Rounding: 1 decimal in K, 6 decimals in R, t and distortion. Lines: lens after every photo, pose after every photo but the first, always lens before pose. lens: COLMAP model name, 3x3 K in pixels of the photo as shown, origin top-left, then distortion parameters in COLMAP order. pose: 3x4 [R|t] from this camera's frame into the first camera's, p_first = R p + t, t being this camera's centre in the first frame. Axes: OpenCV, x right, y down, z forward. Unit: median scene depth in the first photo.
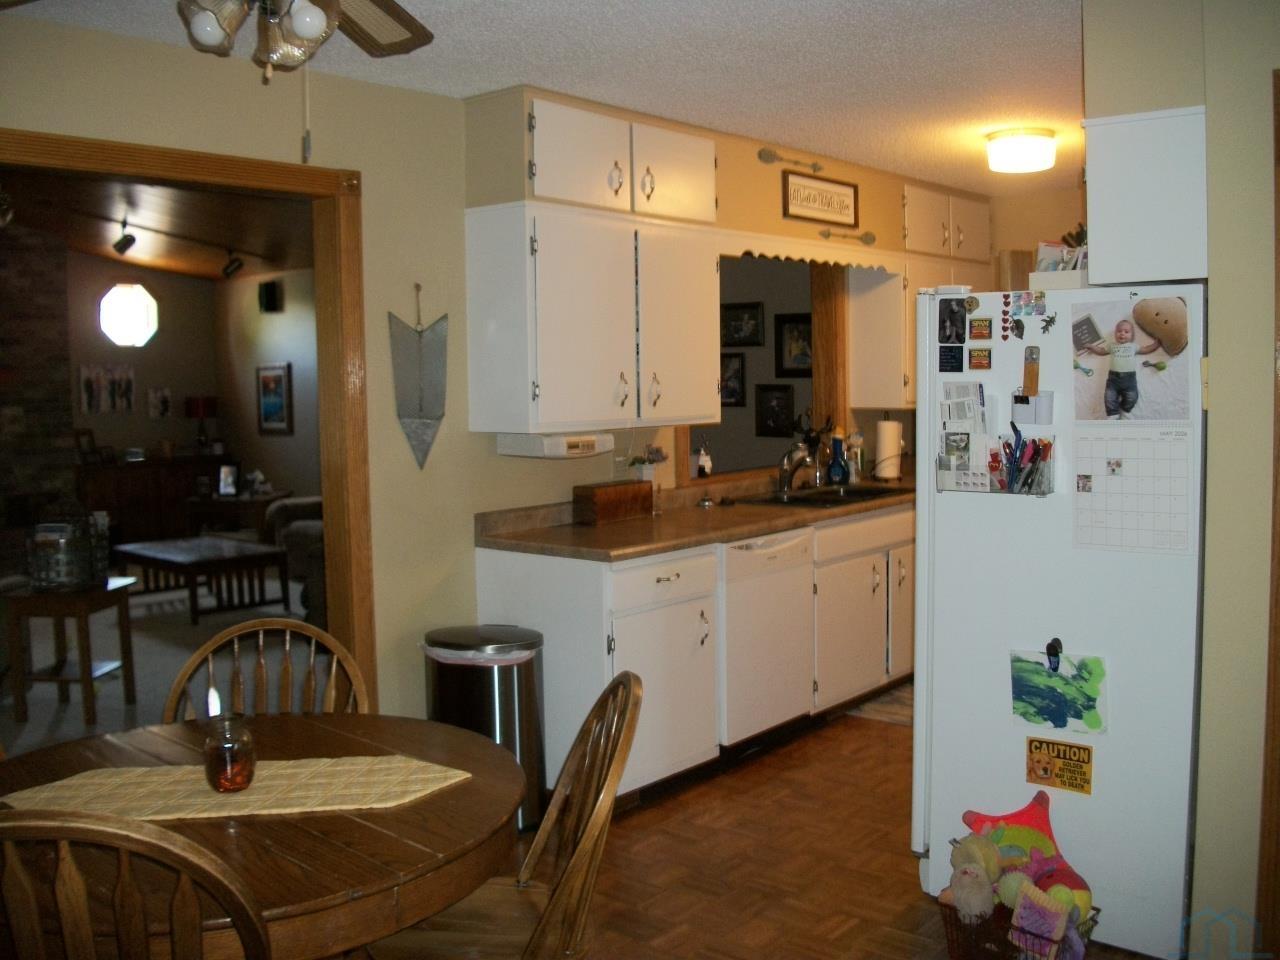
lens RADIAL K [[1269.6, 0, 639.6], [0, 1269.6, 478.2], [0, 0, 1]] dist [-0.096497, 0.000000]
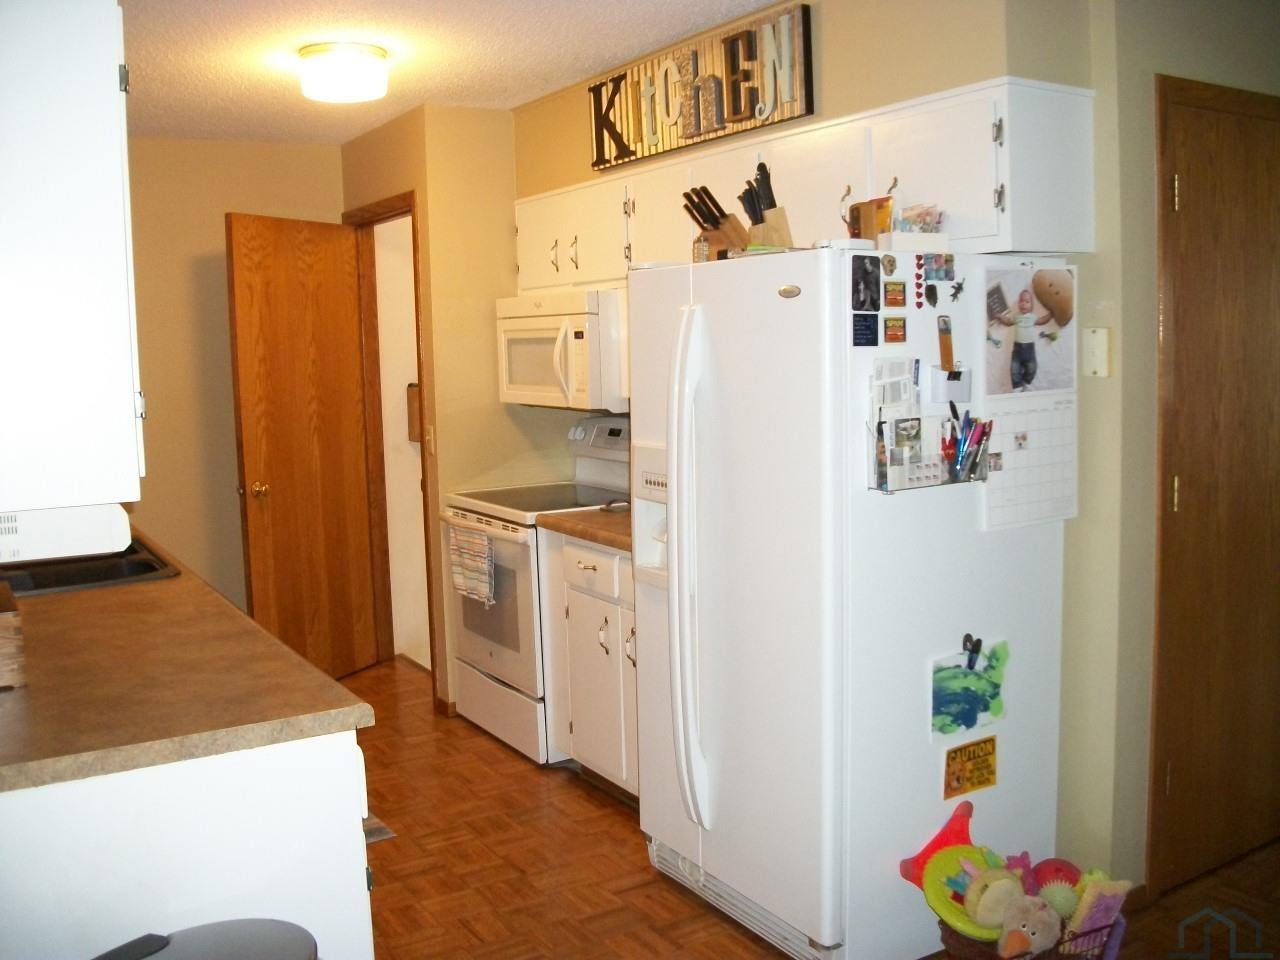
lens RADIAL K [[1269.6, 0, 642.7], [0, 1269.6, 473.0], [0, 0, 1]] dist [-0.096497, 0.000000]
pose [[0.282041, -0.094797, 0.954708, -0.604358], [0.099711, 0.992614, 0.069104, -0.076887], [-0.954207, 0.075705, 0.289410, 0.947798]]
